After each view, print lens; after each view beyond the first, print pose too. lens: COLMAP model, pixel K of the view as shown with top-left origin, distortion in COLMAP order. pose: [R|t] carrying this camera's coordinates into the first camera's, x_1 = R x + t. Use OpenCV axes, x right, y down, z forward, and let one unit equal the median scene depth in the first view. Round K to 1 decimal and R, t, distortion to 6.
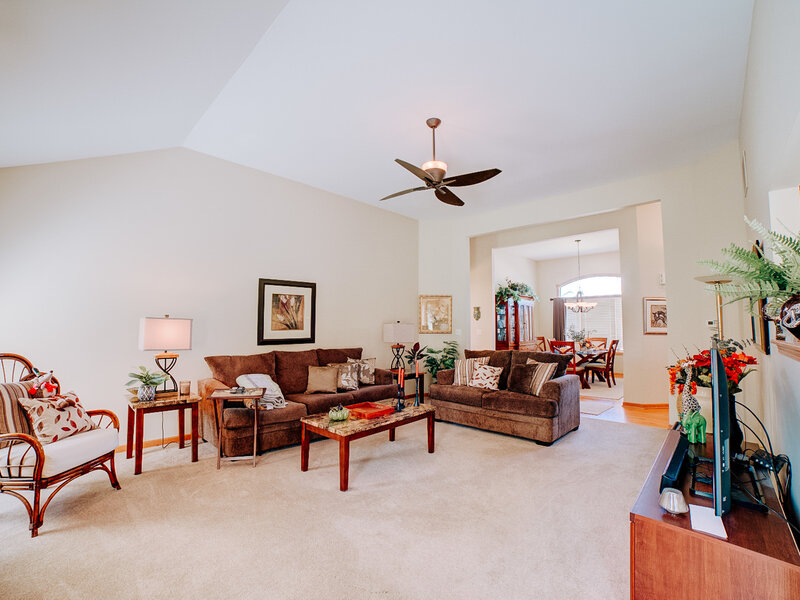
lens RADIAL K [[355.8, 0, 397.5], [0, 355.8, 302.8], [0, 0, 1]] dist [-0.109861, 0.038957]
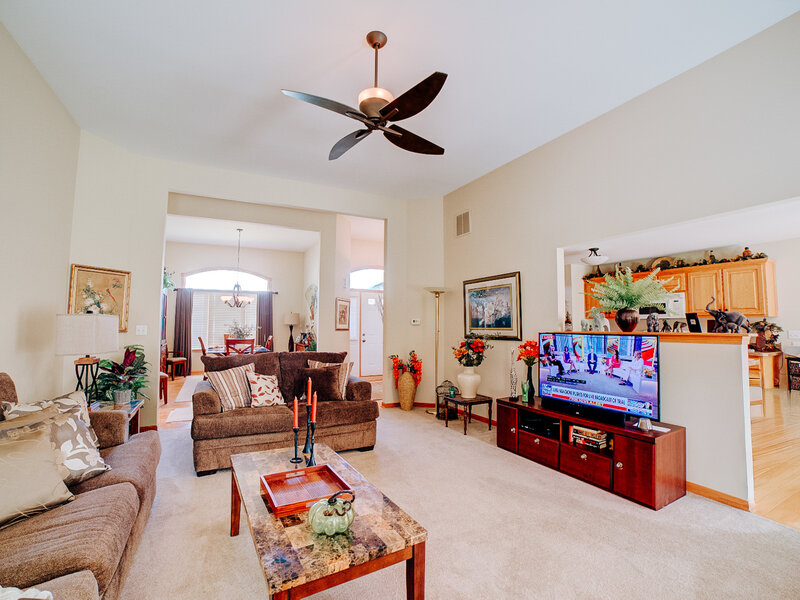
lens RADIAL K [[355.8, 0, 397.5], [0, 355.8, 302.8], [0, 0, 1]] dist [-0.109861, 0.038957]
pose [[0.298172, 0.052540, 0.953065, -0.357085], [-0.063876, 0.997344, -0.034997, 0.032554], [-0.952372, -0.050443, 0.300736, 0.494177]]
